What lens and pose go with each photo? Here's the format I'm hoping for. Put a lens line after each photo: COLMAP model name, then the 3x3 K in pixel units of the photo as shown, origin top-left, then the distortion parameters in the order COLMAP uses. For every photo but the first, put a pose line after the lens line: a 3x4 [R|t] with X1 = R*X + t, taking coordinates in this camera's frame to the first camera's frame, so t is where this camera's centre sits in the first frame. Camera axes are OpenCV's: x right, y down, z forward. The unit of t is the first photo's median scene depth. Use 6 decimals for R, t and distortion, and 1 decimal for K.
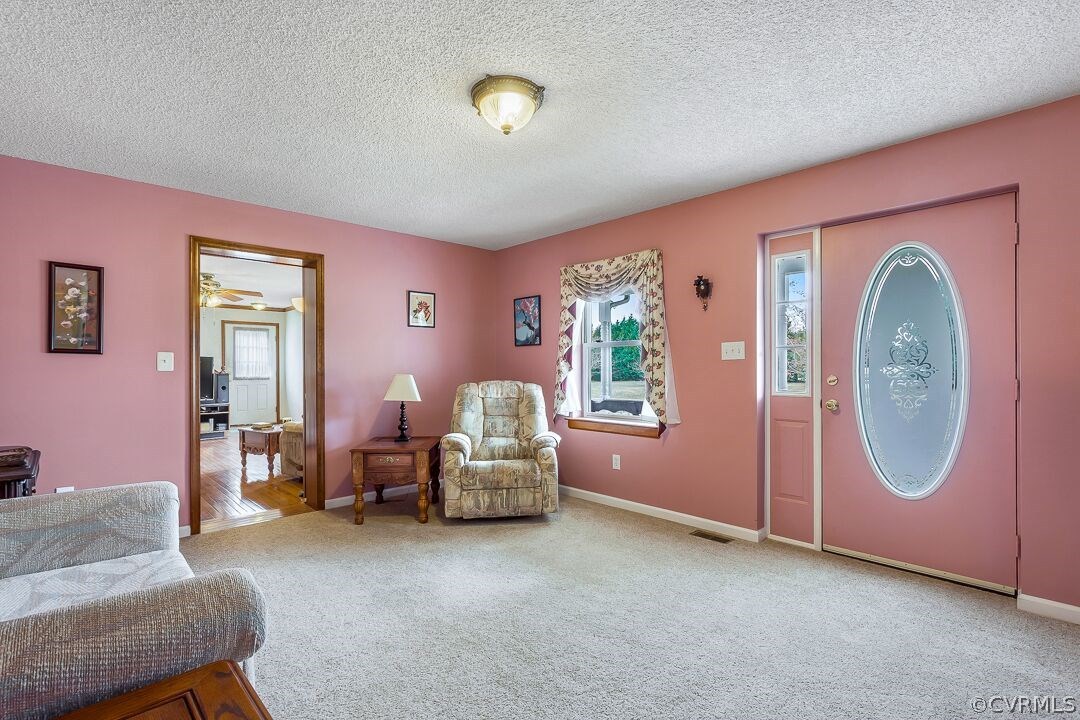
lens RADIAL K [[505.3, 0, 547.7], [0, 505.3, 364.3], [0, 0, 1]] dist [-0.000521, 0.000437]
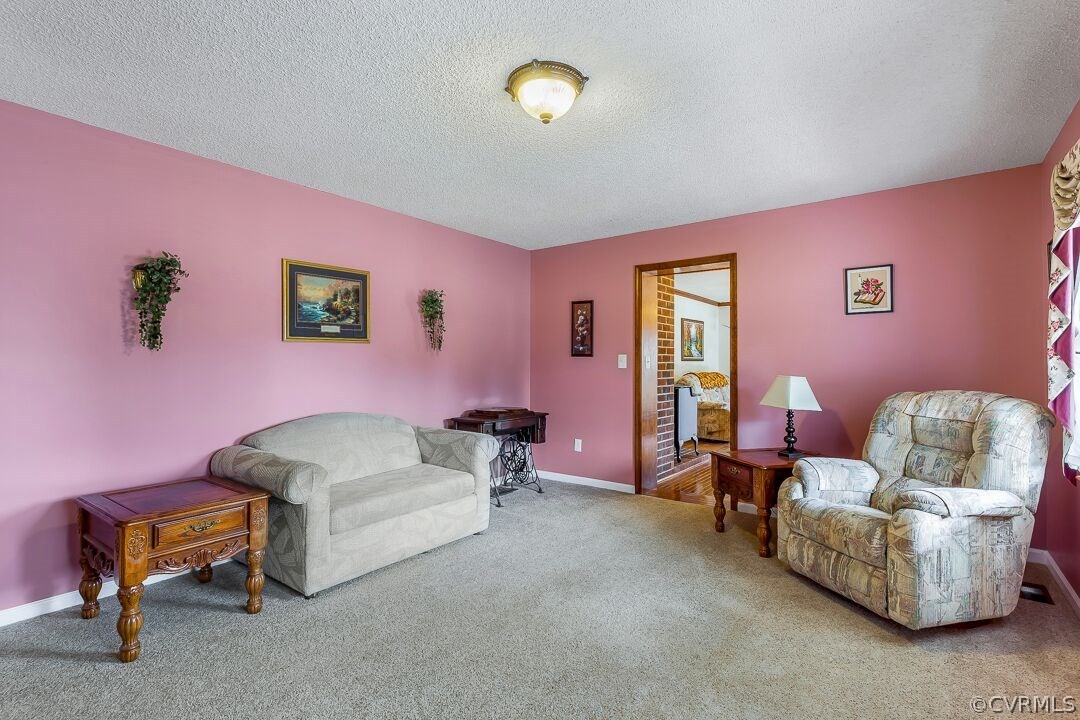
lens RADIAL K [[505.3, 0, 546.7], [0, 505.3, 357.2], [0, 0, 1]] dist [-0.000521, 0.000437]
pose [[0.166687, -0.008703, -0.985971, 0.515078], [0.003501, 0.999960, -0.008235, -0.005660], [0.986004, -0.002079, 0.166711, 0.514831]]
